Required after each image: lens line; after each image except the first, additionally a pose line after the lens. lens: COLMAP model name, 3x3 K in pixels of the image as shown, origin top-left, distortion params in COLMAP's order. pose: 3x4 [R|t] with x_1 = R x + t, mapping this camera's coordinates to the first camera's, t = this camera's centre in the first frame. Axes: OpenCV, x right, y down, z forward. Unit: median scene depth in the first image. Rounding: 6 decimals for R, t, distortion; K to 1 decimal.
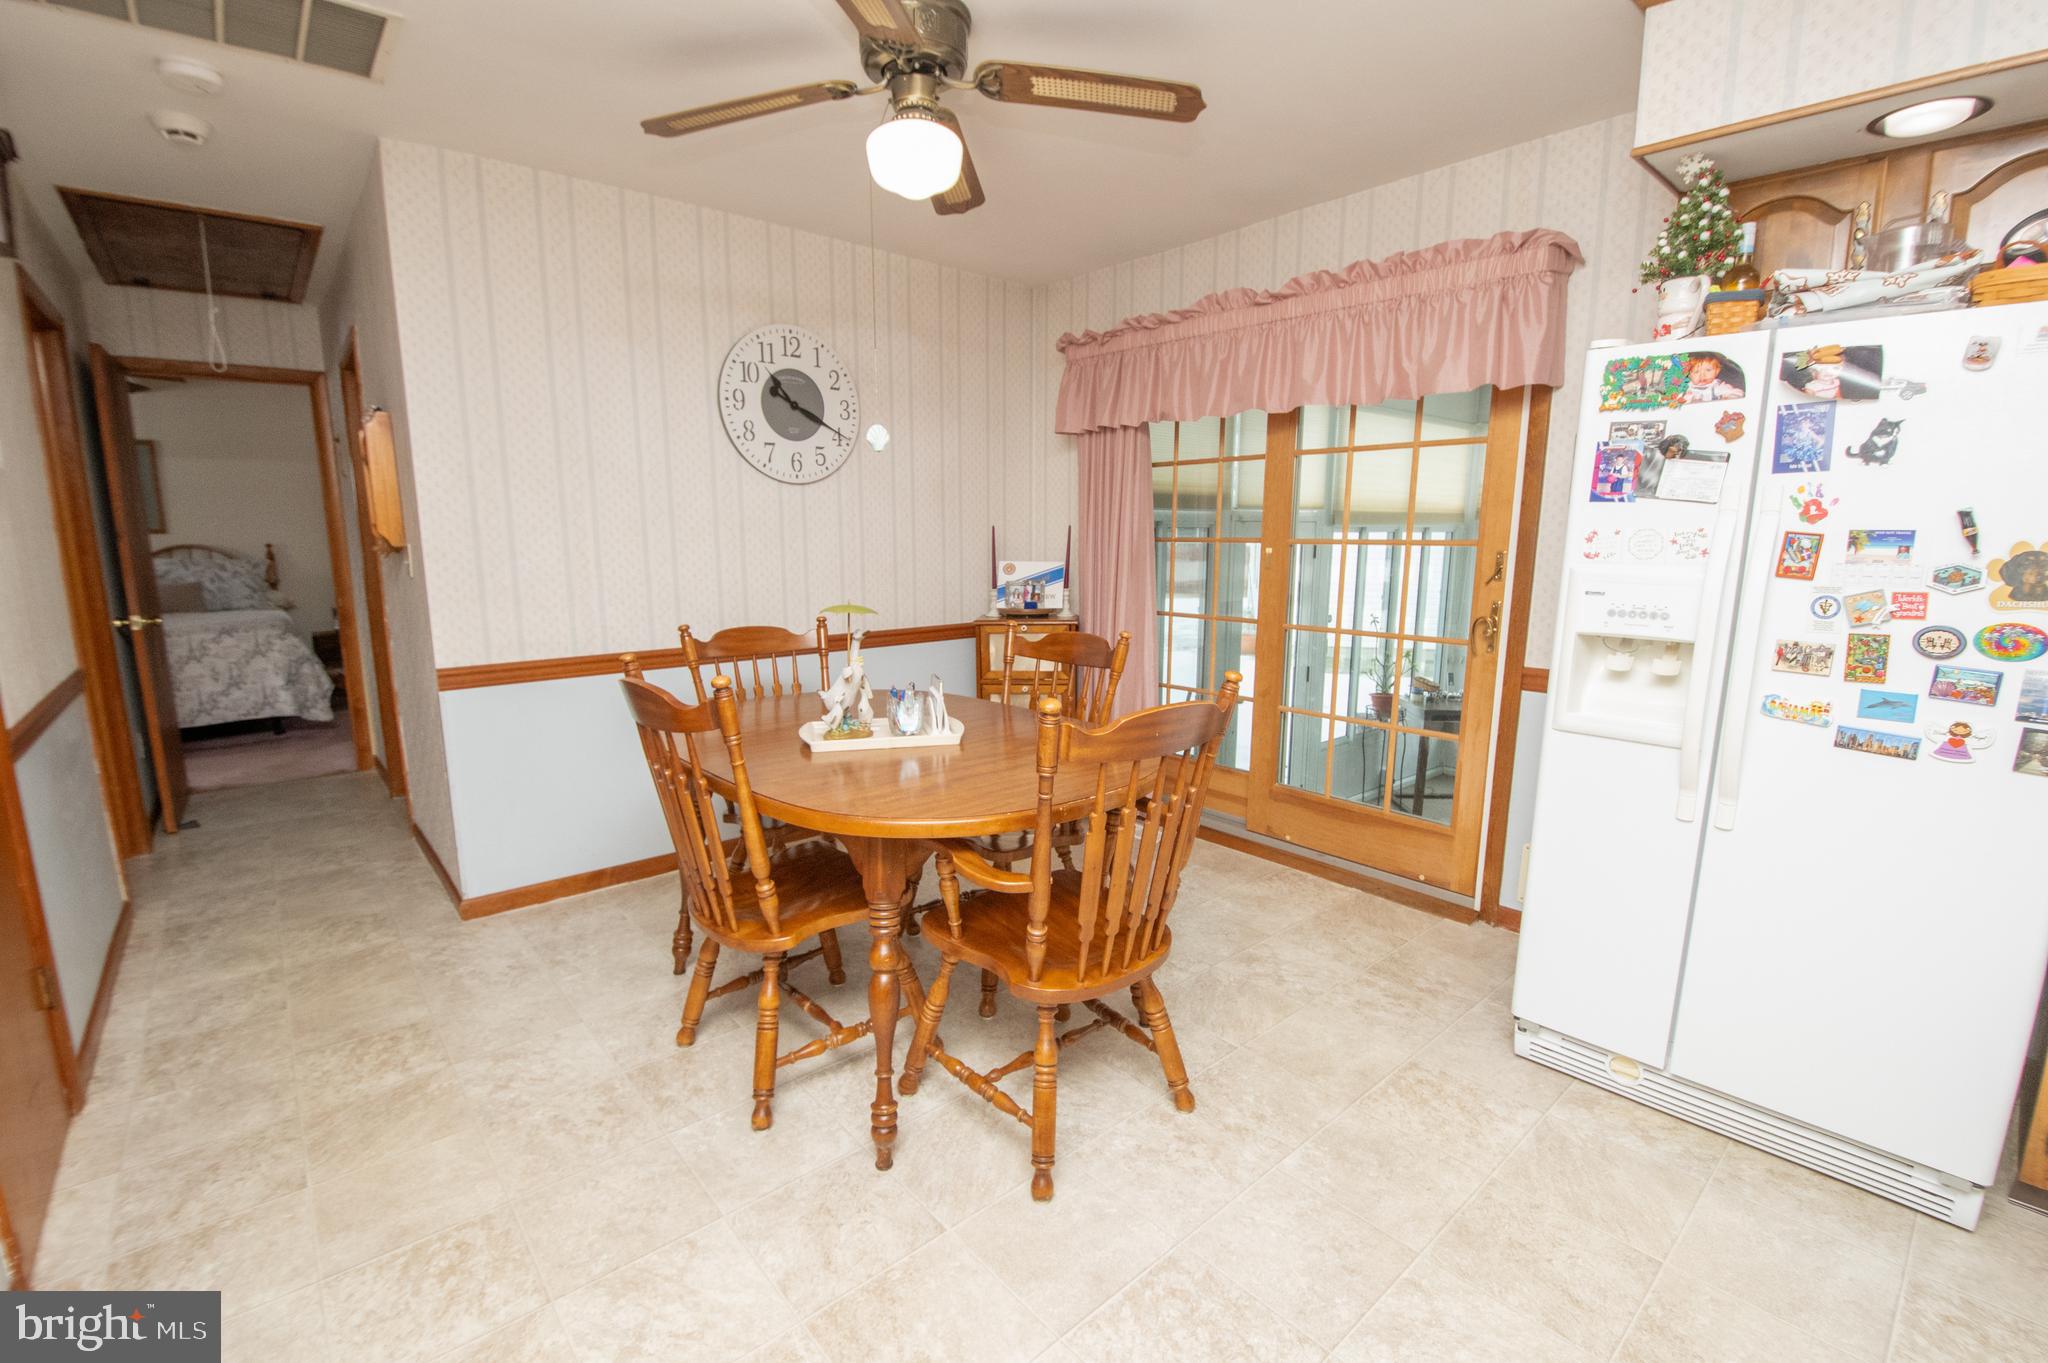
lens RADIAL K [[899.0, 0, 990.5], [0, 899.0, 689.9], [0, 0, 1]] dist [-0.000384, -0.012008]
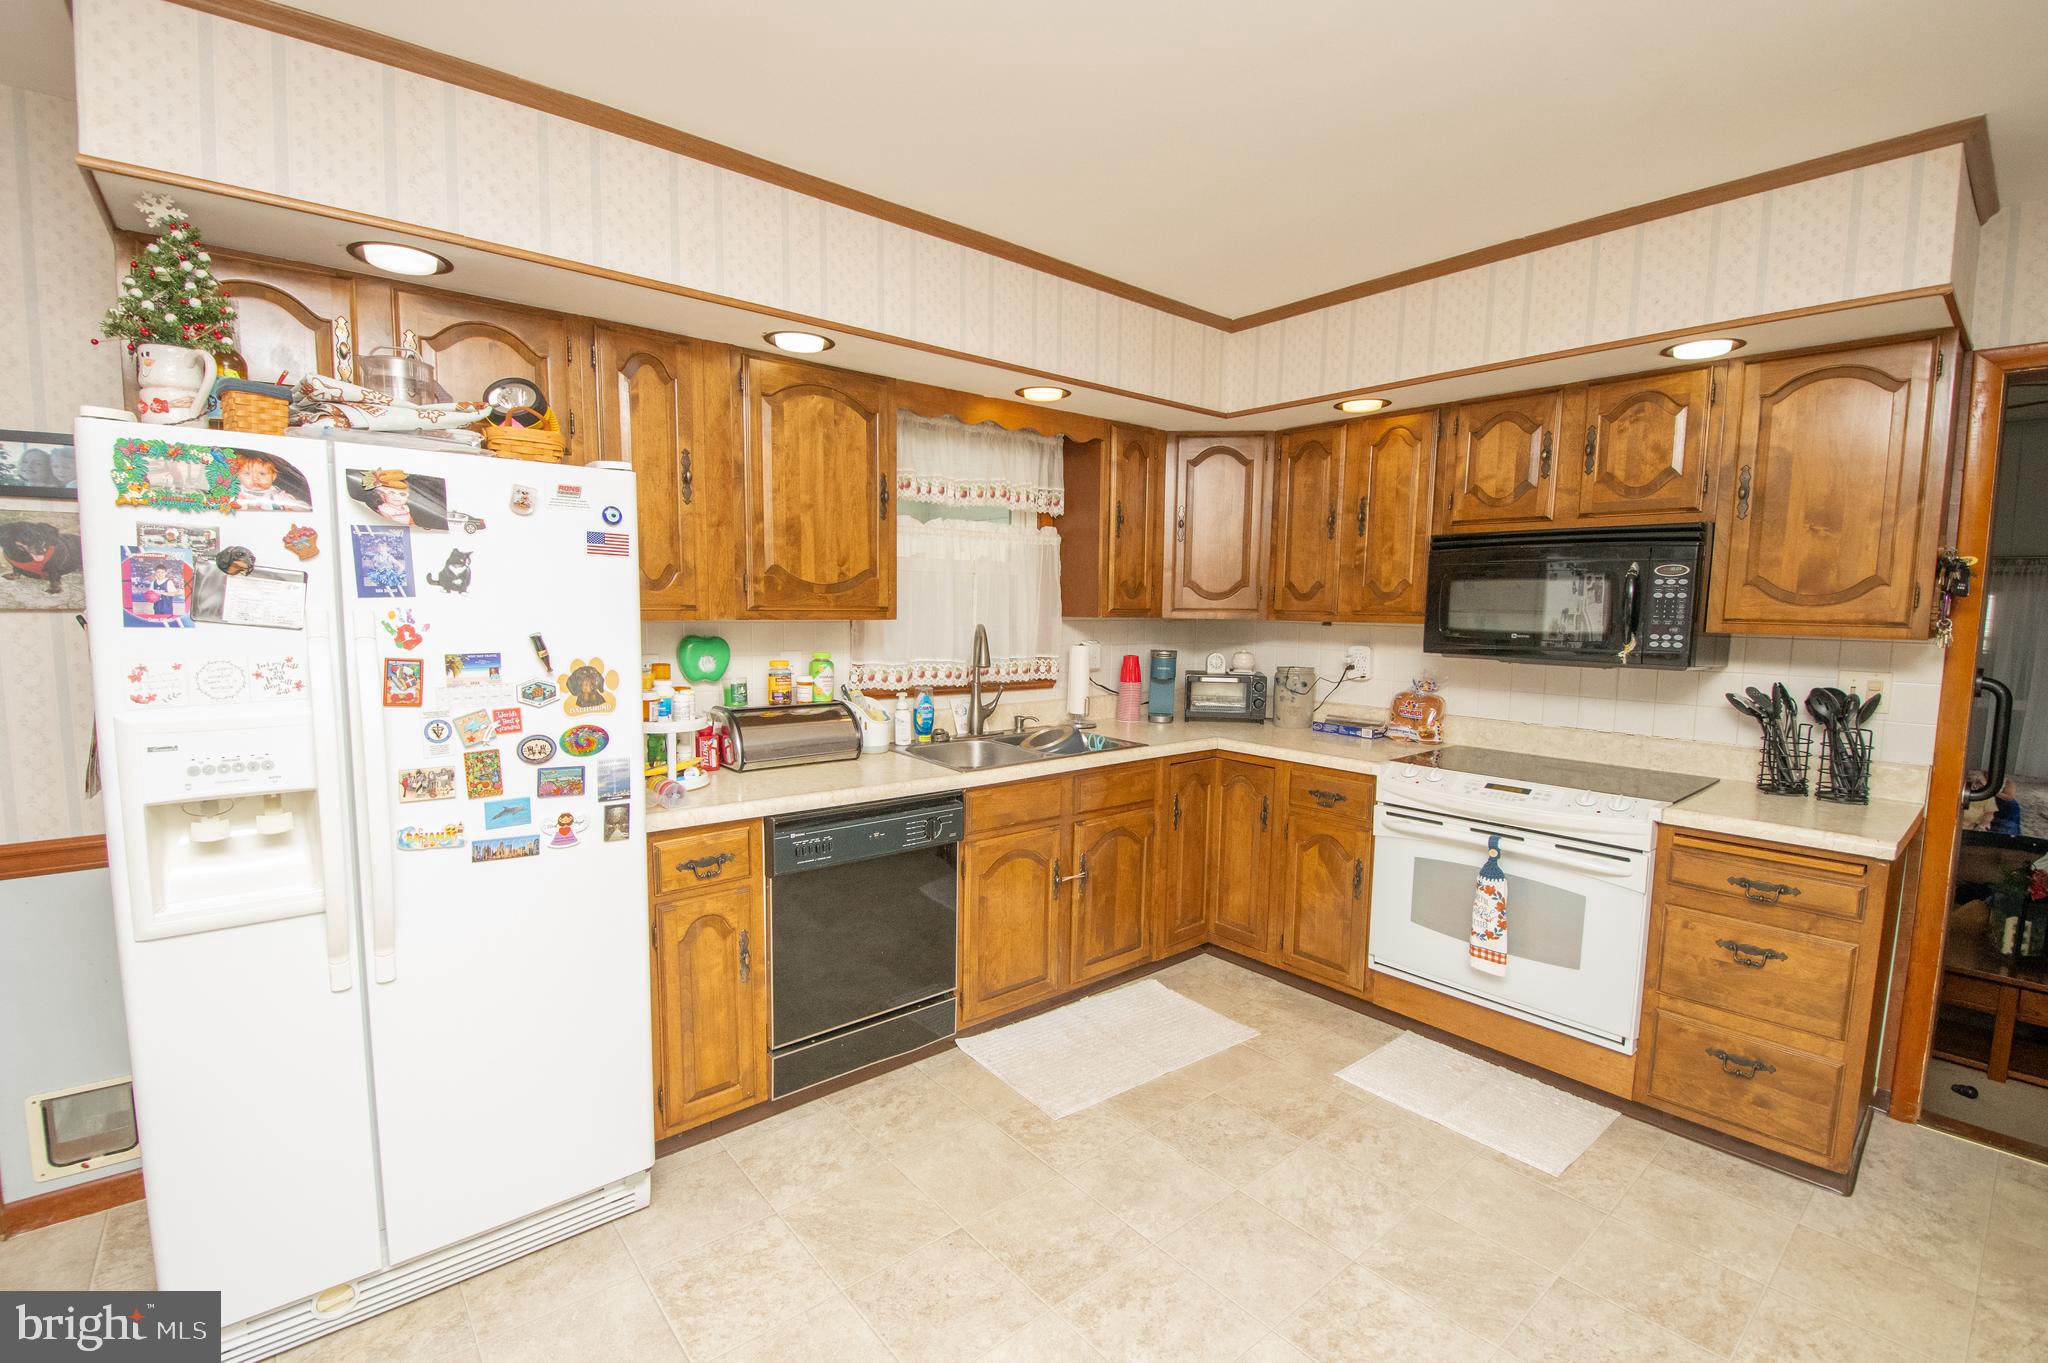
lens RADIAL K [[891.7, 0, 1034.2], [0, 891.7, 689.6], [0, 0, 1]] dist [0.012724, -0.019898]
pose [[-0.001380, -0.104108, 0.994565, -0.054402], [0.160517, 0.981646, 0.102979, -0.132666], [-0.987032, 0.159787, 0.015356, 0.312164]]
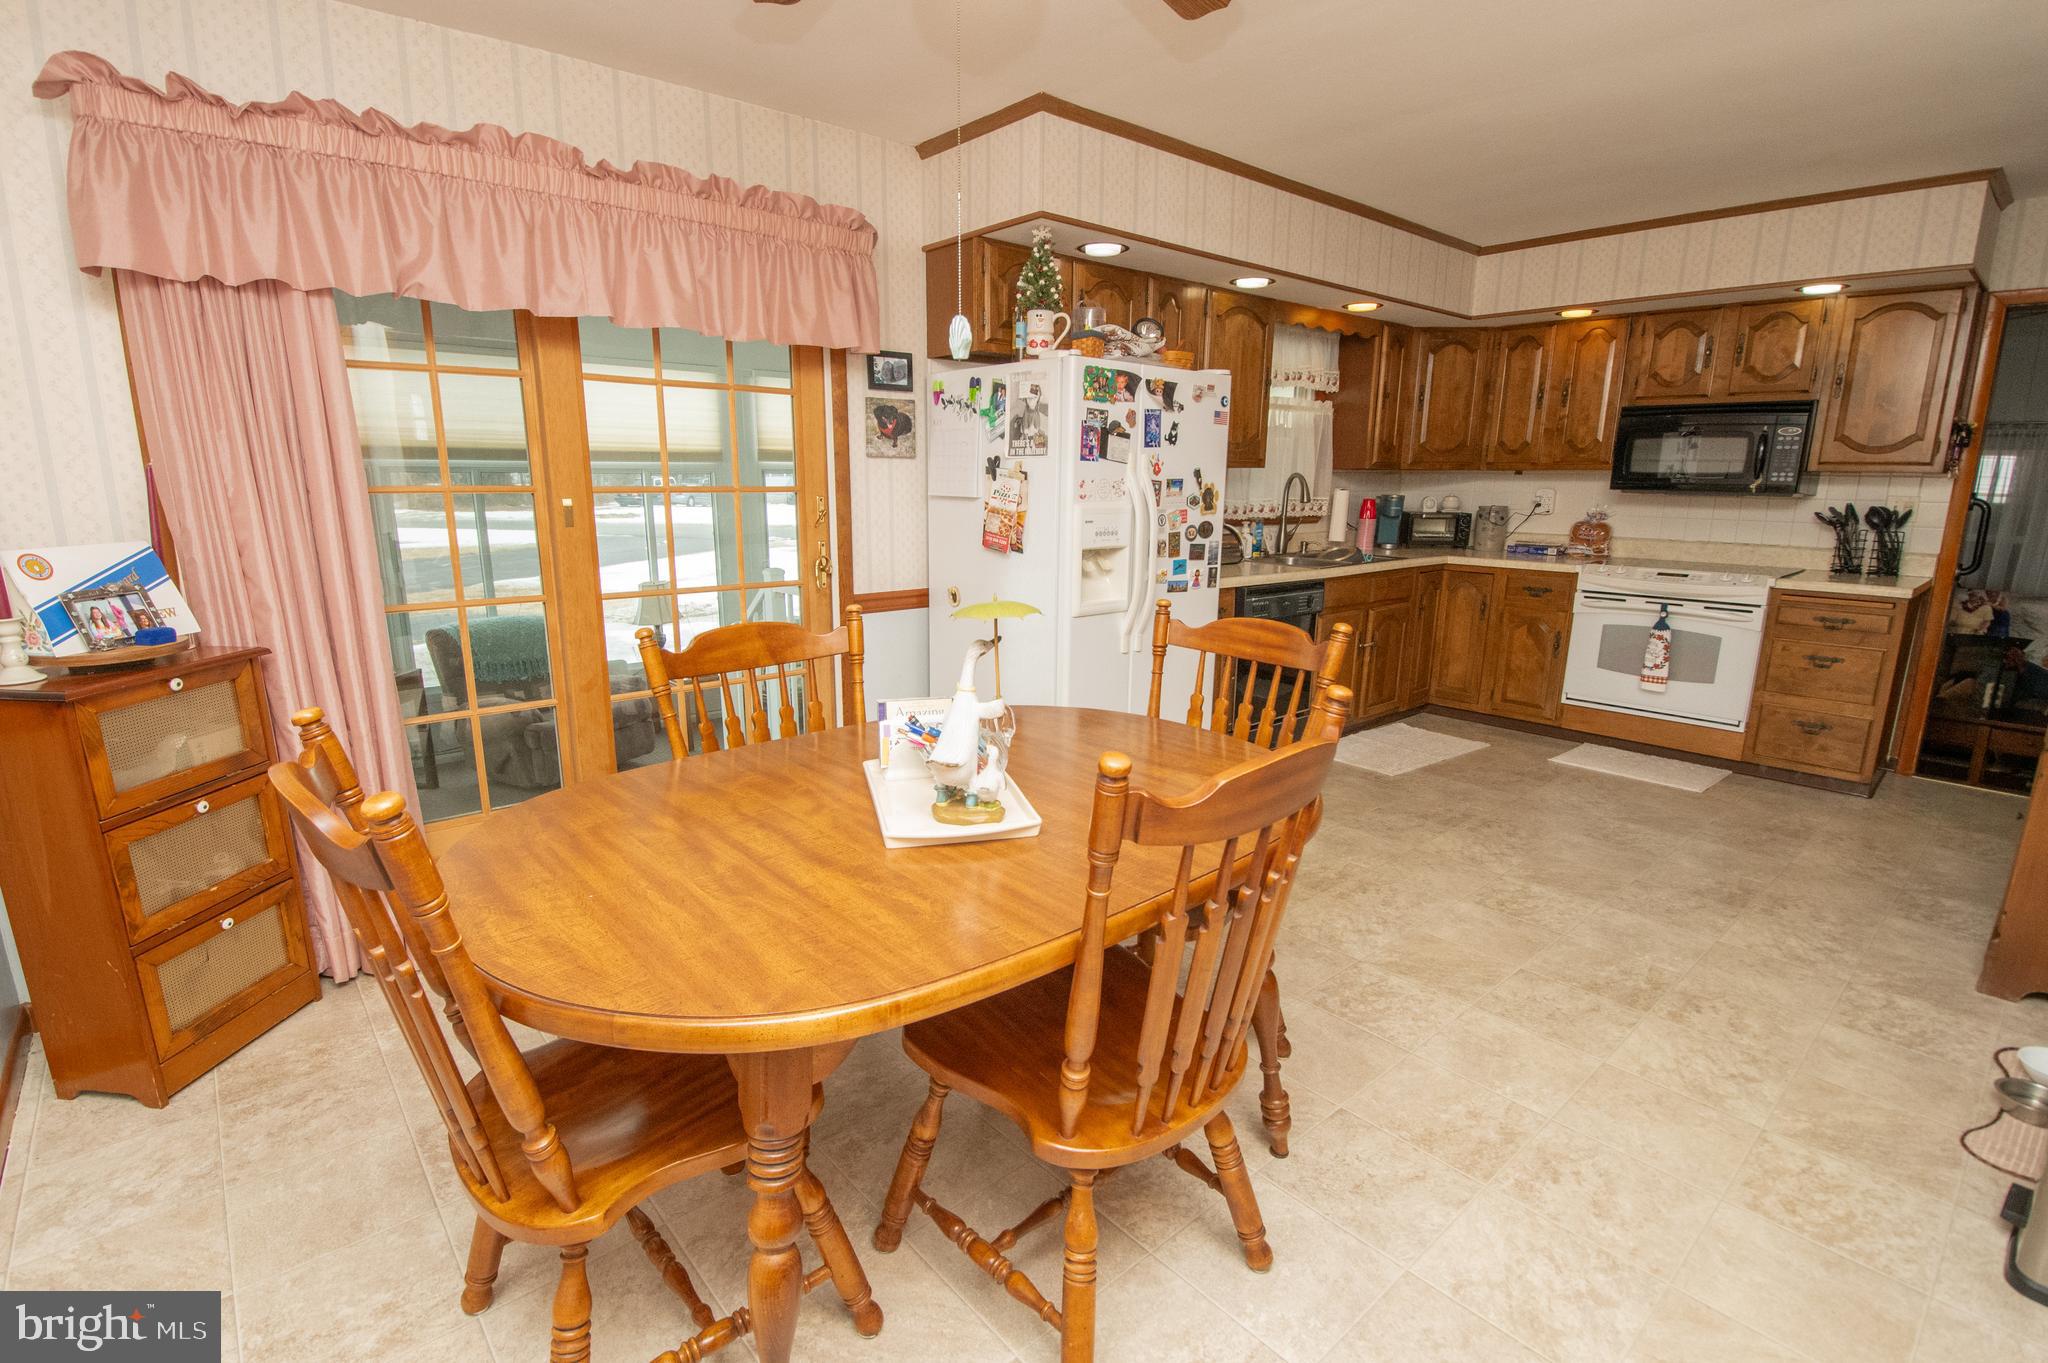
lens RADIAL K [[962.6, 0, 1024.5], [0, 962.6, 692.1], [0, 0, 1]] dist [0.012888, -0.021317]
pose [[-0.019757, -0.224991, 0.974160, -1.115840], [0.166962, 0.959926, 0.225090, -0.248329], [-0.985765, 0.167095, 0.018600, 1.292394]]
